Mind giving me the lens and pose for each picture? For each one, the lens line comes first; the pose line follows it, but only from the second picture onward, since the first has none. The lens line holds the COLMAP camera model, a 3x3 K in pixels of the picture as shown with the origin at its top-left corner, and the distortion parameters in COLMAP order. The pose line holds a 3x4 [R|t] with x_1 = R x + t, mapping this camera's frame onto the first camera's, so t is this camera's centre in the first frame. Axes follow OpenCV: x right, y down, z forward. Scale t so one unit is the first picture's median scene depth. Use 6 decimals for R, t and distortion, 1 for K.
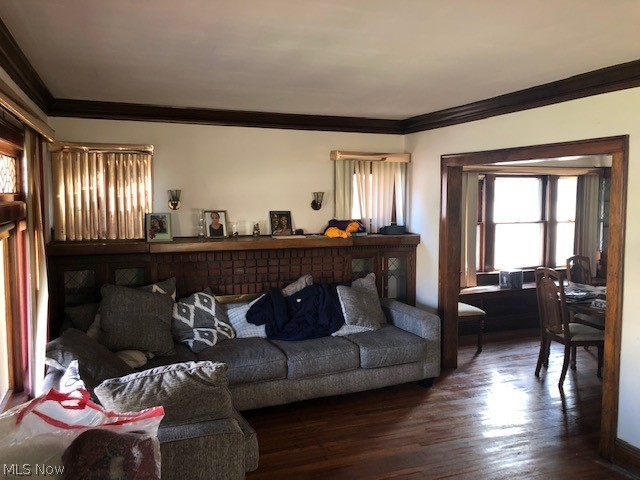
lens RADIAL K [[525.6, 0, 317.8], [0, 525.6, 228.3], [0, 0, 1]] dist [0.063253, -0.098771]
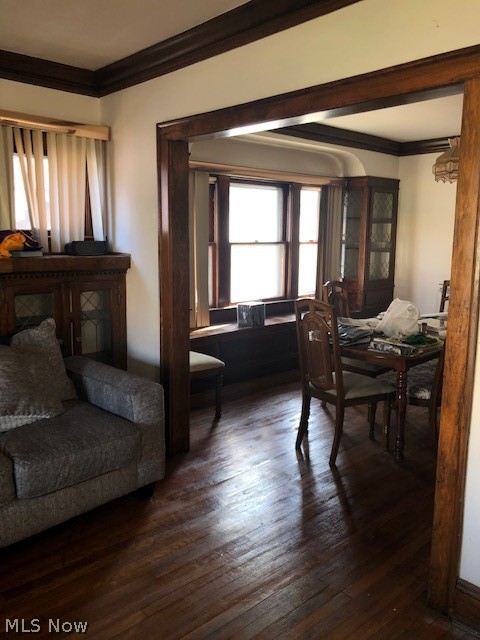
lens RADIAL K [[525.6, 0, 240.0], [0, 525.6, 320.0], [0, 0, 1]] dist [0.063253, -0.098771]
pose [[0.931226, -0.052202, 0.360685, 0.081524], [0.014054, 0.994096, 0.107590, 0.024111], [-0.364172, -0.095121, 0.926462, 0.339630]]
